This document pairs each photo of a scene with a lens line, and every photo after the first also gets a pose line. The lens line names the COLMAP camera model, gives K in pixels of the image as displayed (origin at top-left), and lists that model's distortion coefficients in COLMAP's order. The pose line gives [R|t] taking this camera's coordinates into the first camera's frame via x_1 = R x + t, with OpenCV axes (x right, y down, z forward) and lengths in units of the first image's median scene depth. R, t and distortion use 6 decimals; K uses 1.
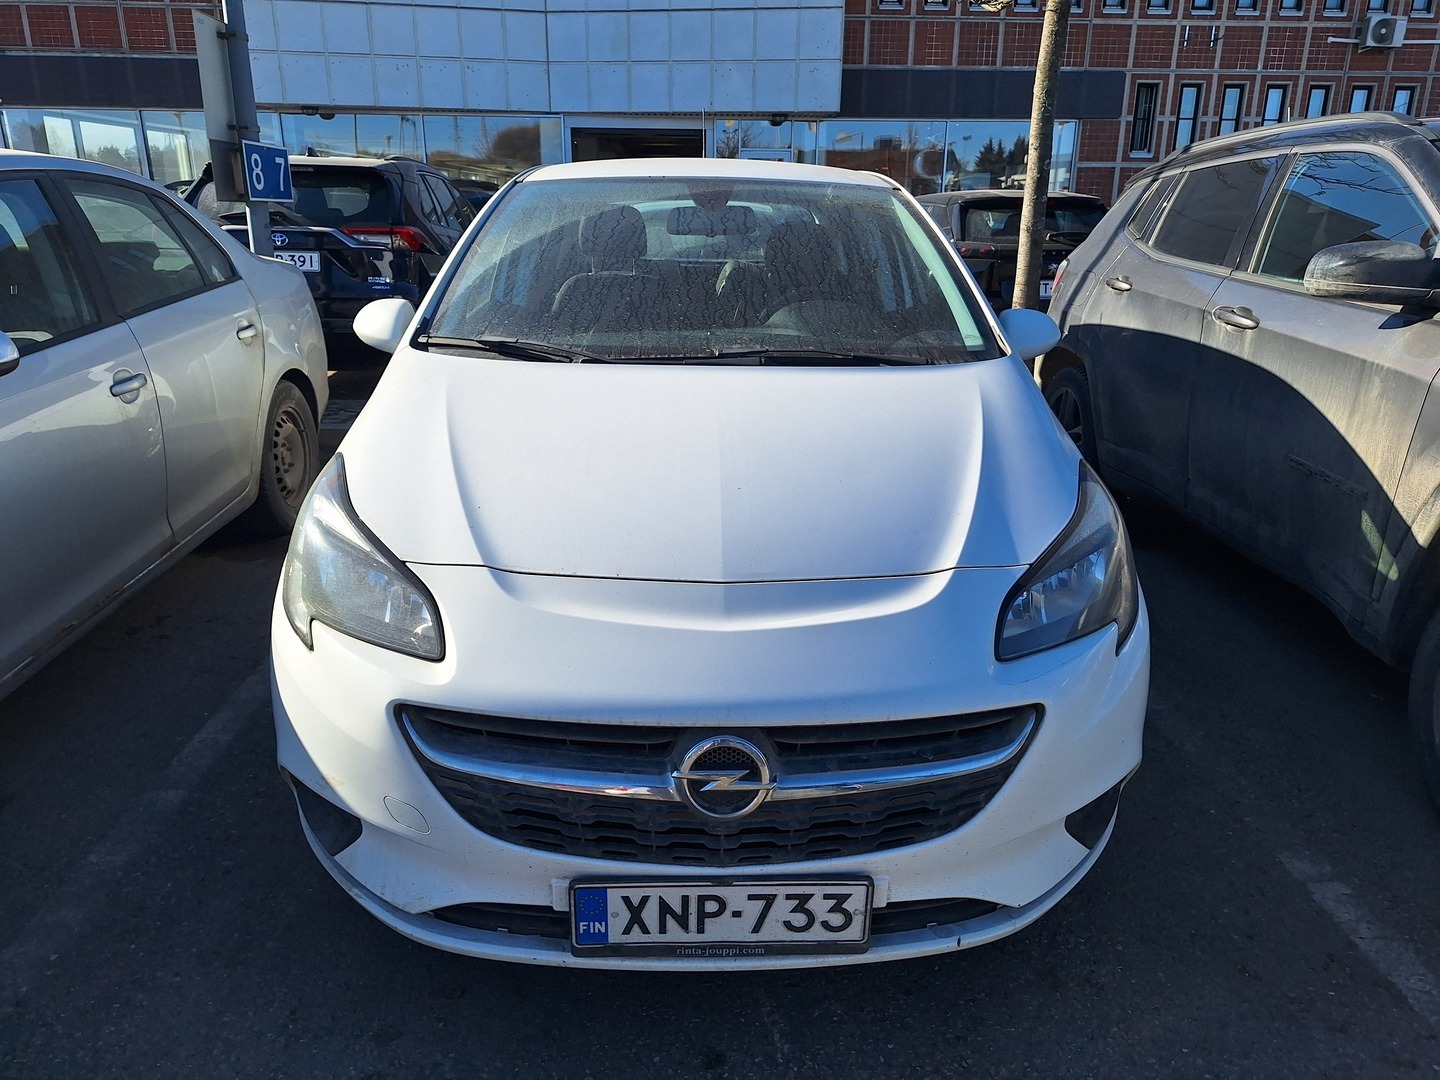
lens RADIAL K [[998.3, 0, 723.7], [0, 998.3, 535.8], [0, 0, 1]] dist [0.027031, -0.016078]
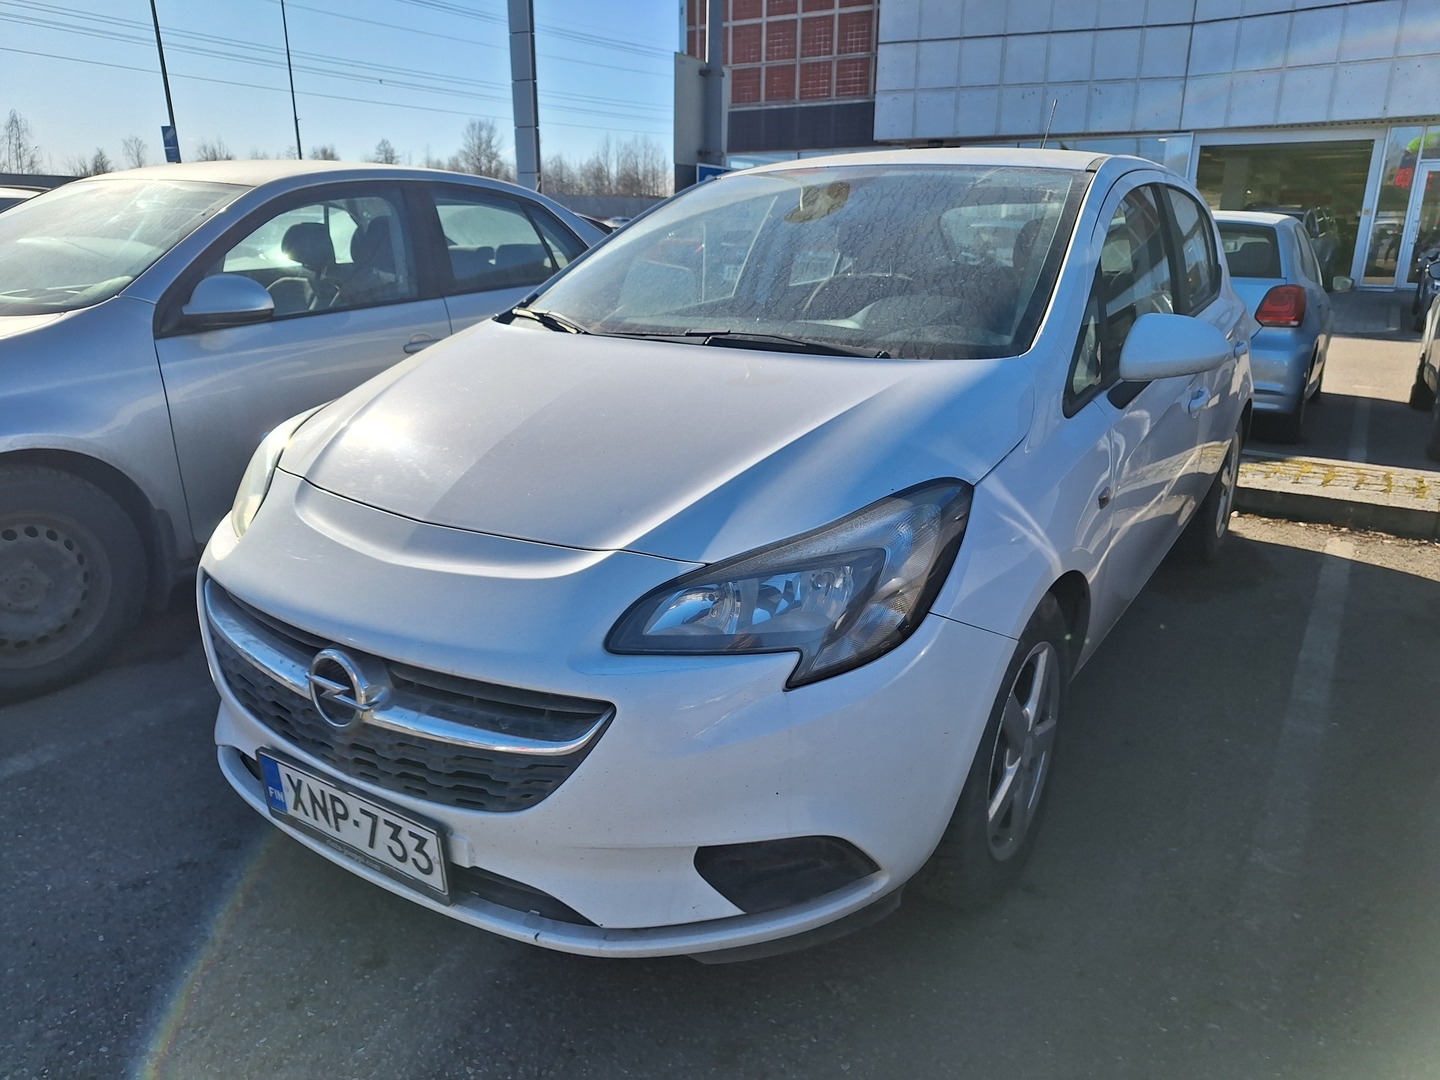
lens RADIAL K [[998.3, 0, 718.3], [0, 998.3, 537.5], [0, 0, 1]] dist [0.027031, -0.016078]
pose [[0.824379, 0.165012, -0.541451, 0.065894], [-0.178219, 0.983581, 0.028410, -0.001793], [0.537249, 0.073077, 0.840252, 0.021511]]
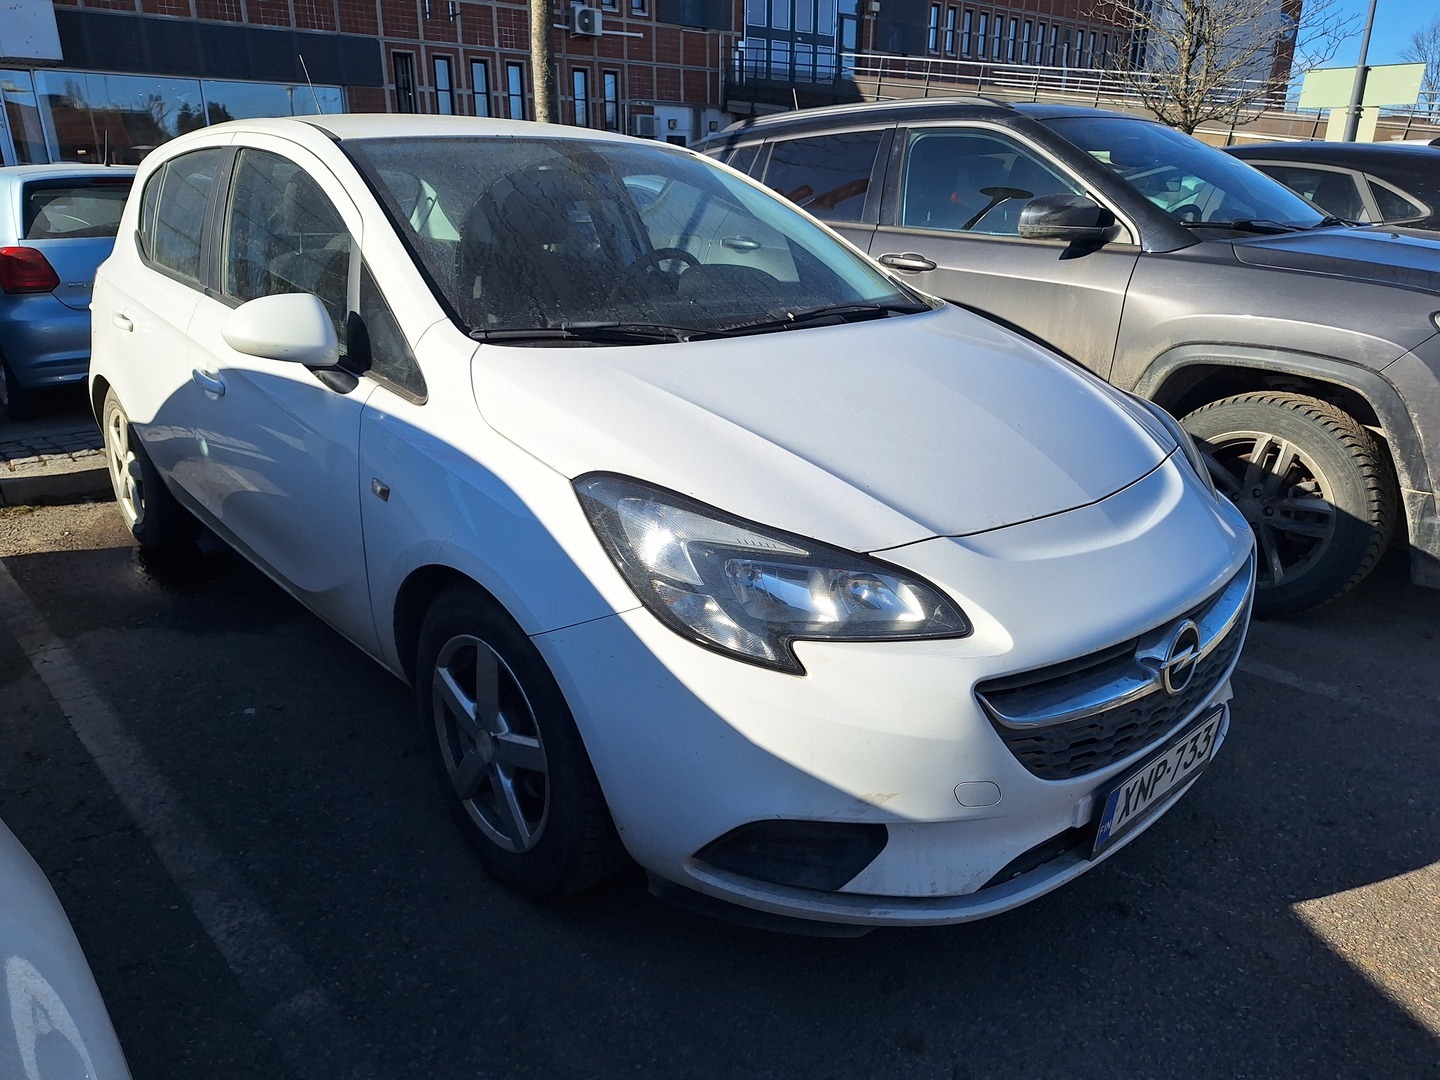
lens RADIAL K [[998.3, 0, 718.7], [0, 998.3, 545.1], [0, 0, 1]] dist [0.027031, -0.016078]
pose [[0.774130, -0.226742, 0.591025, -0.079342], [0.205748, 0.973082, 0.103824, -0.008693], [-0.598657, 0.041229, 0.799944, 0.027238]]
